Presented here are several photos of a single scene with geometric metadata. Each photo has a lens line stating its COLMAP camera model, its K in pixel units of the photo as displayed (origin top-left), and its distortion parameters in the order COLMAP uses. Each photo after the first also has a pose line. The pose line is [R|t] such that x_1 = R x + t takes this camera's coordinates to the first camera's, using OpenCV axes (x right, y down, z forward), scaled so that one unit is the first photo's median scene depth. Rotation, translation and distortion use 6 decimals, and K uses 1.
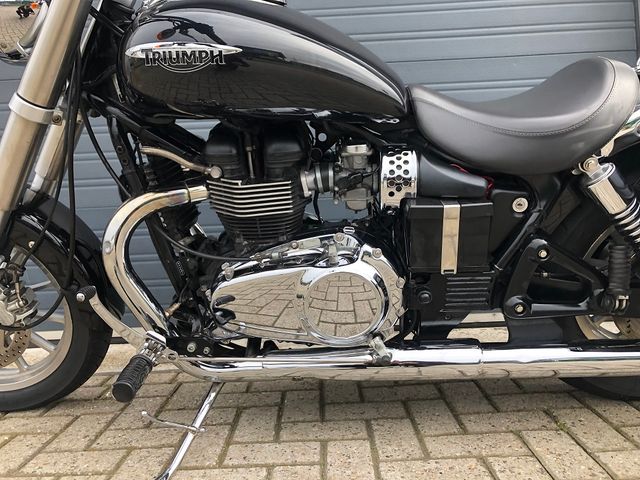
lens RADIAL K [[526.5, 0, 316.6], [0, 526.5, 240.4], [0, 0, 1]] dist [0.024018, -0.021412]
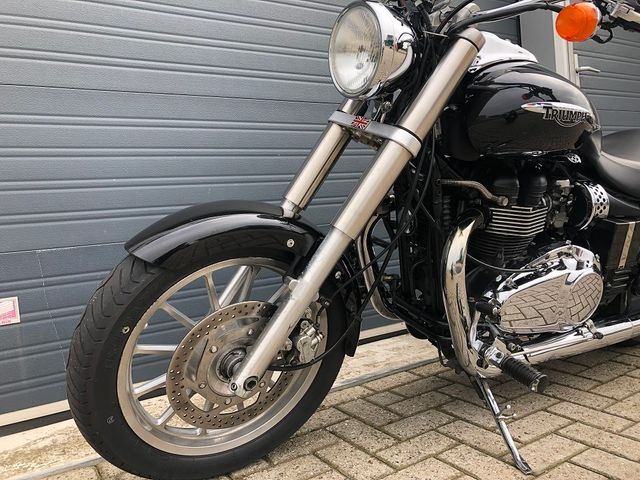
lens RADIAL K [[526.5, 0, 319.7], [0, 526.5, 232.8], [0, 0, 1]] dist [0.024018, -0.021412]
pose [[0.841361, -0.039196, 0.539051, -1.188999], [0.071501, 0.996673, -0.039130, -0.038267], [-0.535724, 0.071465, 0.841364, 0.194278]]
